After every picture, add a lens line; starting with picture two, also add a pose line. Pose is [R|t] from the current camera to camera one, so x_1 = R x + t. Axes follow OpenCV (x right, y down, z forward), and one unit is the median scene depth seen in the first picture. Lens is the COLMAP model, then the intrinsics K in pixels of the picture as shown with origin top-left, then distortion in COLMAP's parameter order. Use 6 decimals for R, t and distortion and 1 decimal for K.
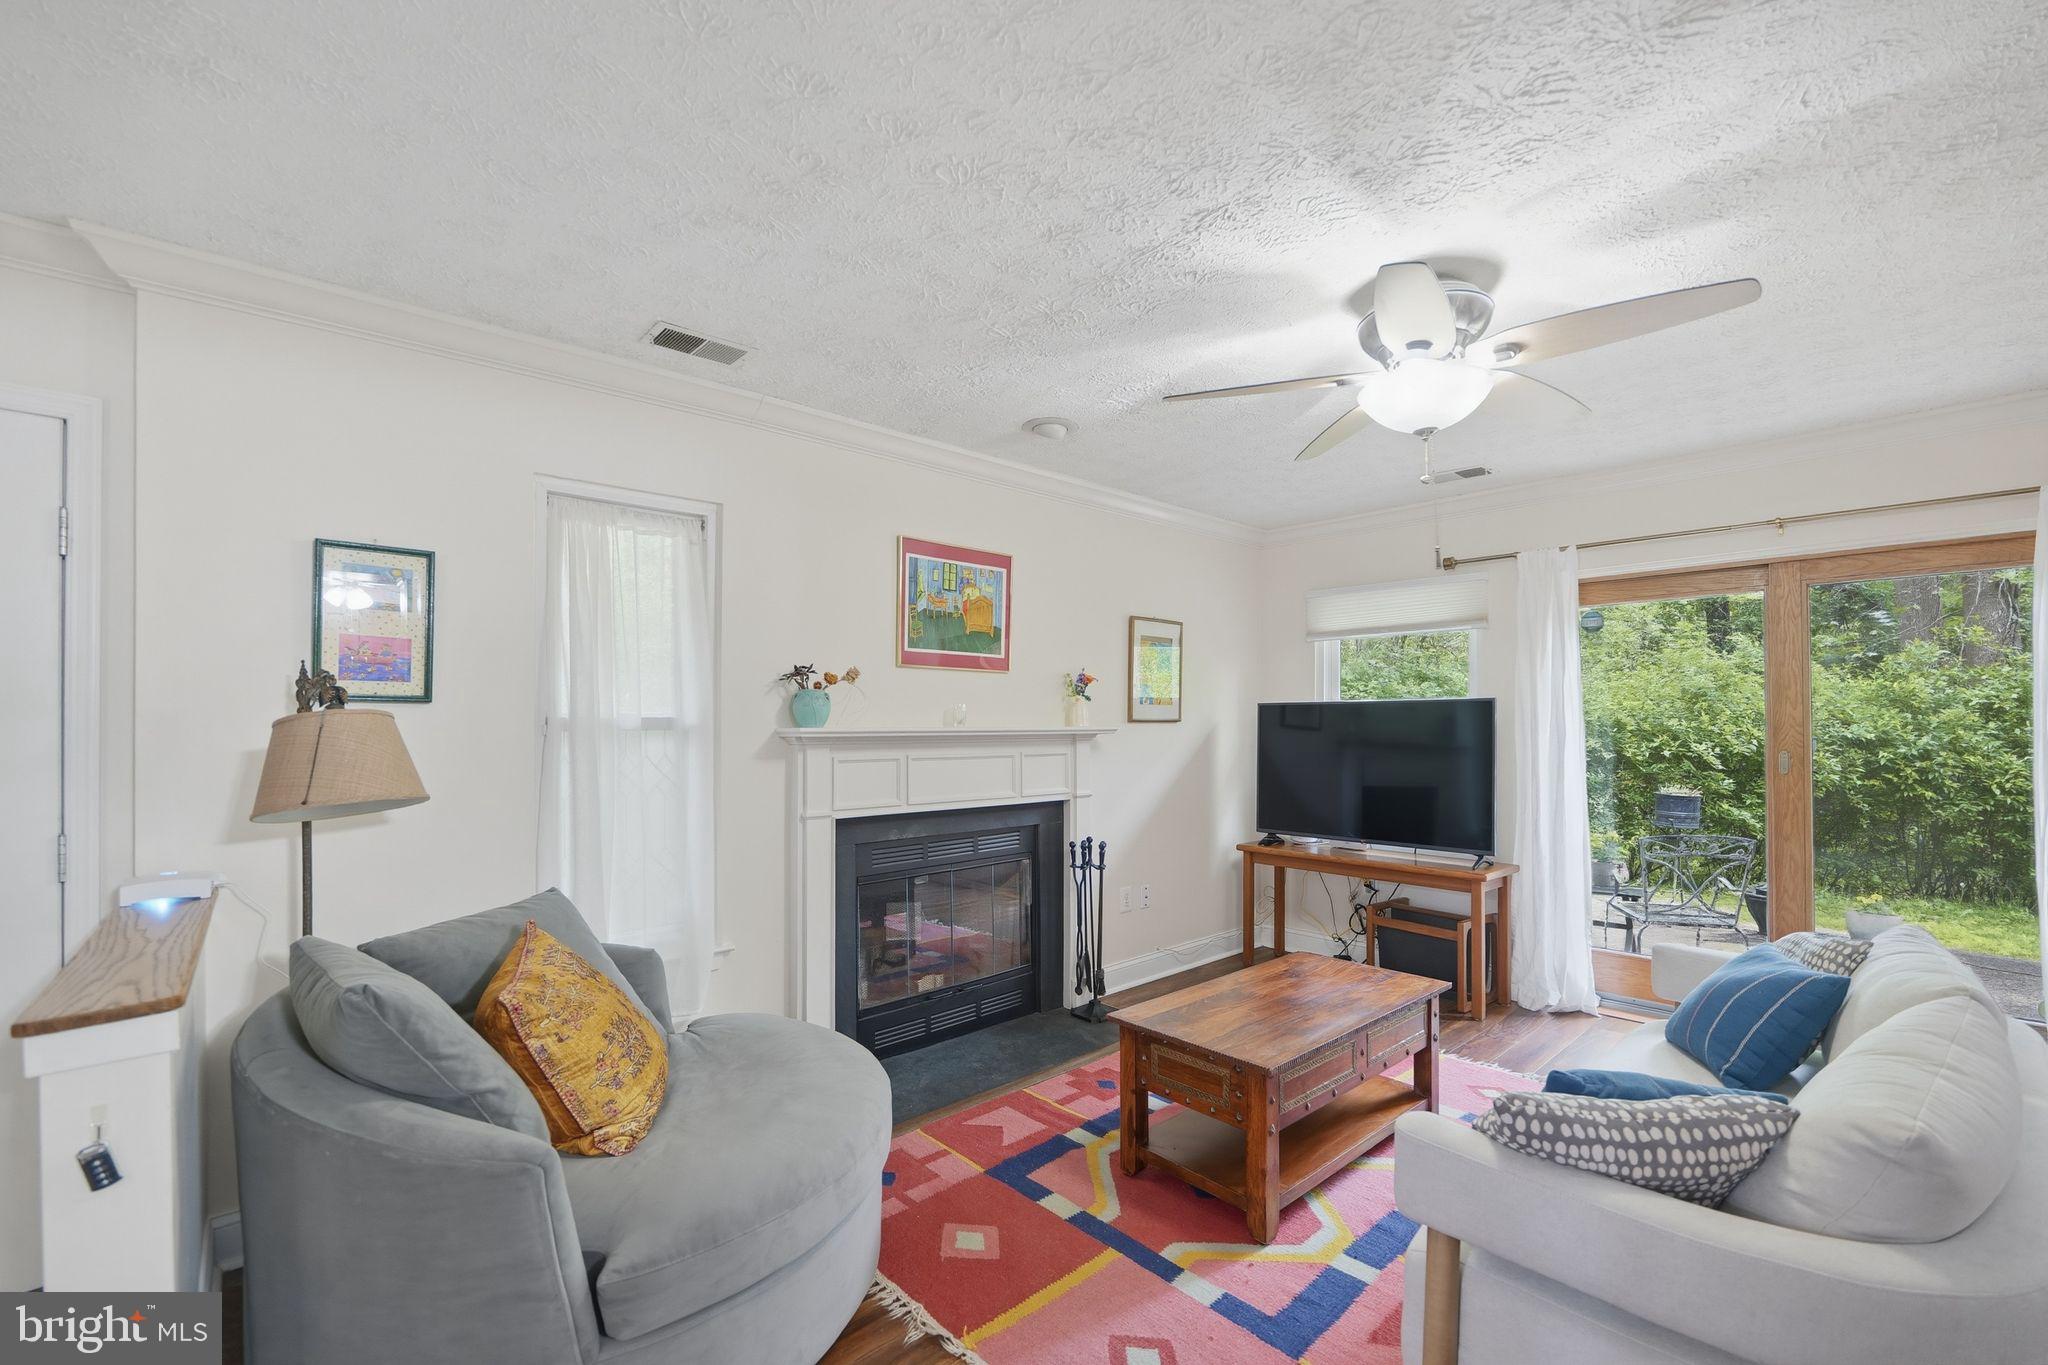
lens RADIAL K [[860.8, 0, 1018.1], [0, 860.8, 707.5], [0, 0, 1]] dist [-0.012945, 0.001690]
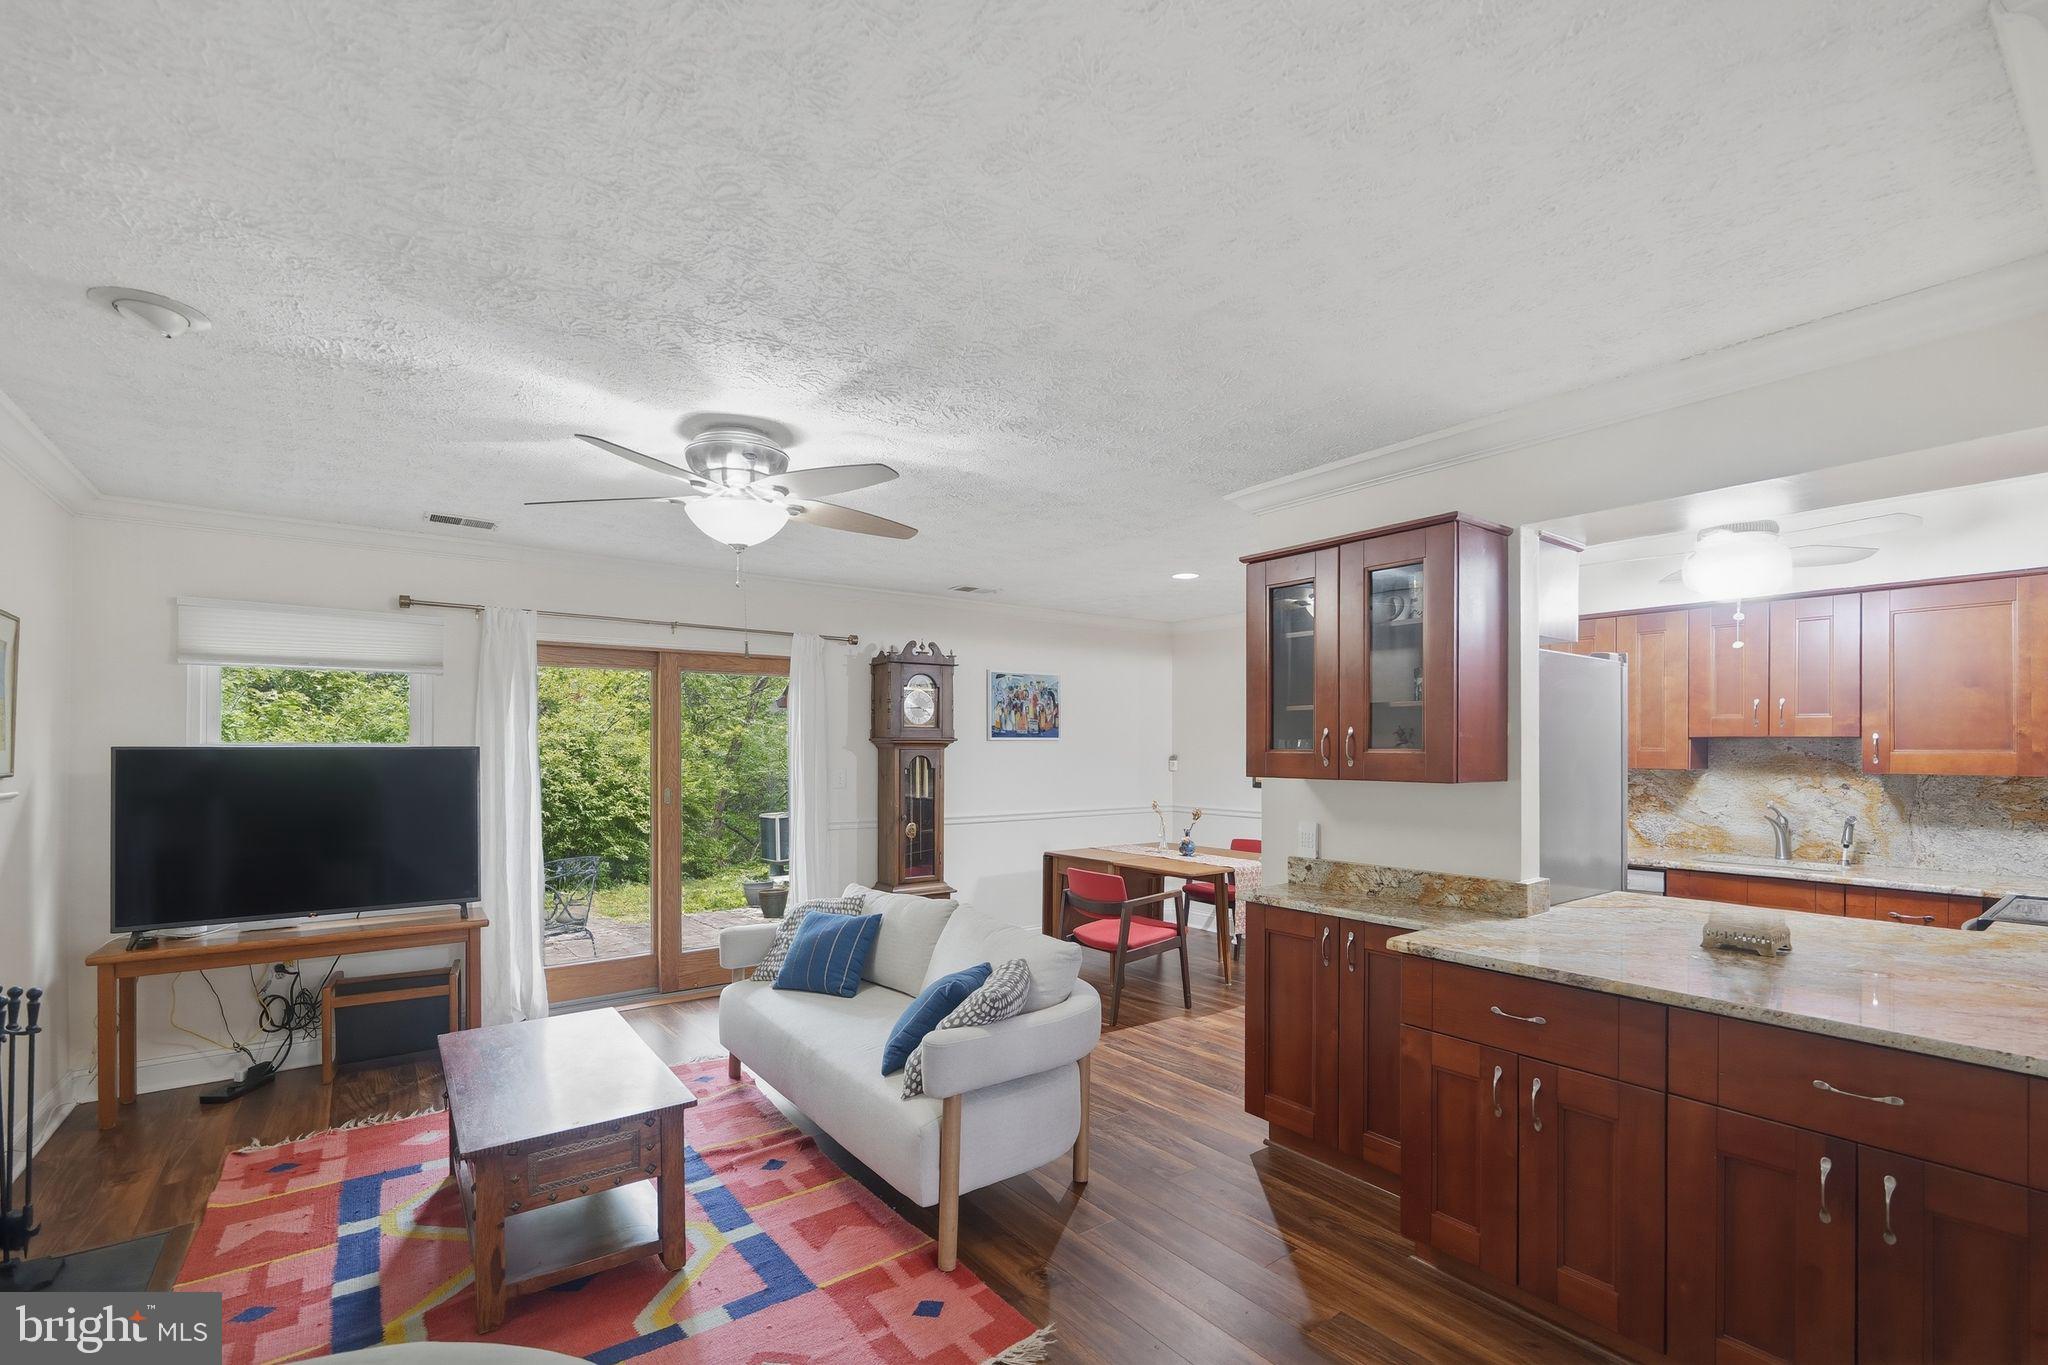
lens RADIAL K [[860.8, 0, 1021.9], [0, 860.8, 745.2], [0, 0, 1]] dist [-0.012945, 0.001690]
pose [[0.091758, 0.007874, 0.995750, -0.473712], [-0.016446, 0.999844, -0.006391, -0.020025], [-0.995645, -0.015790, 0.091874, 0.304870]]
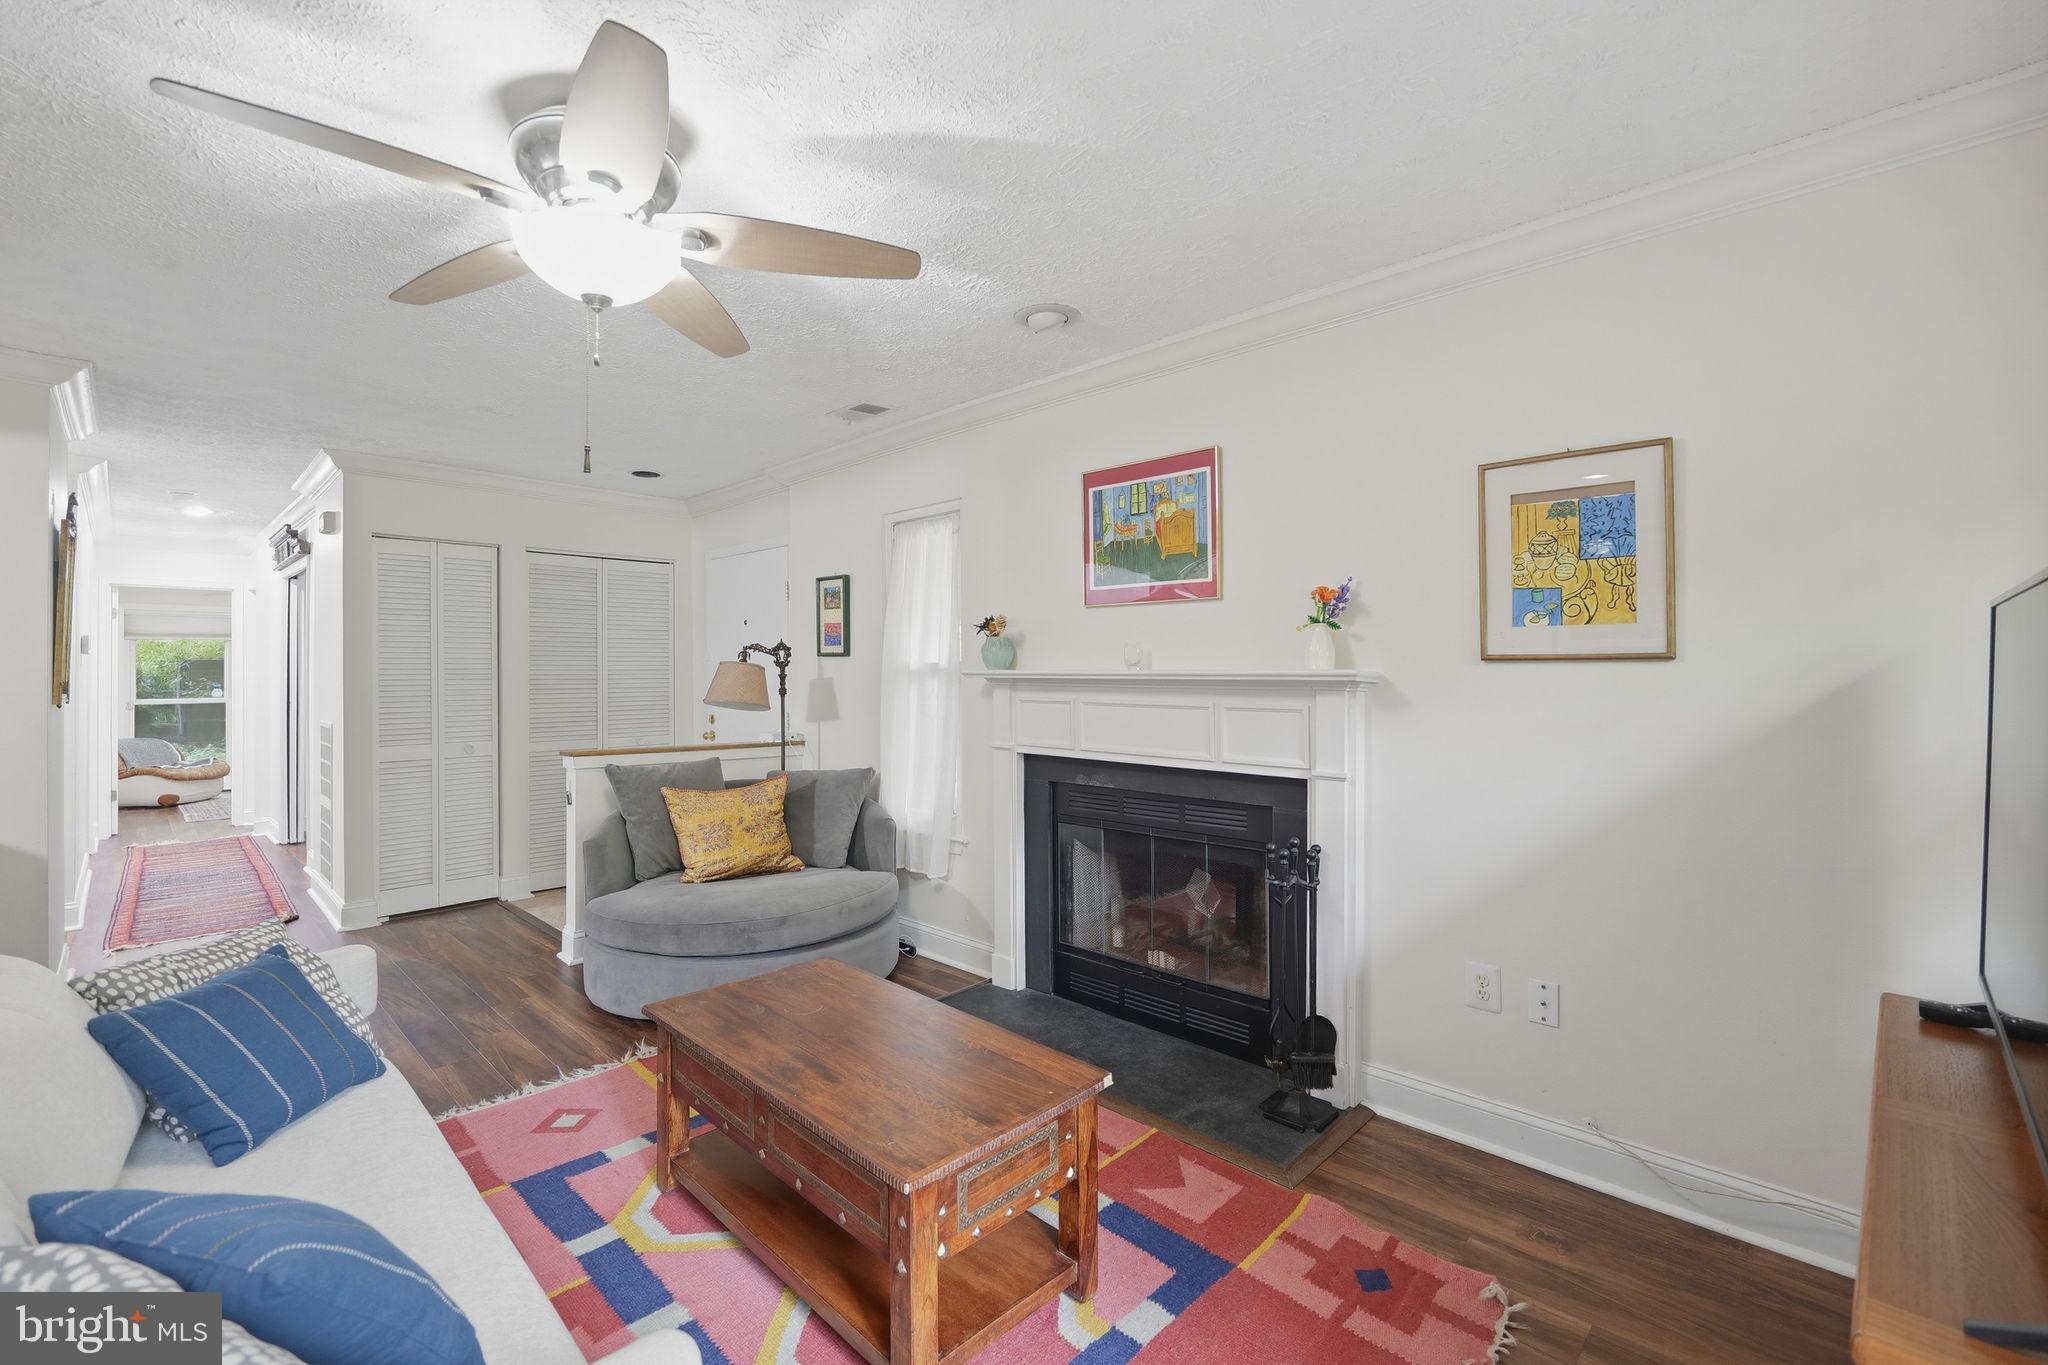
lens RADIAL K [[860.8, 0, 1019.0], [0, 860.8, 665.7], [0, 0, 1]] dist [-0.012945, 0.001690]
pose [[0.071946, -0.004989, -0.997396, 0.825907], [0.019921, 0.999795, -0.003564, 0.019840], [0.997210, -0.019613, 0.072030, 0.852695]]
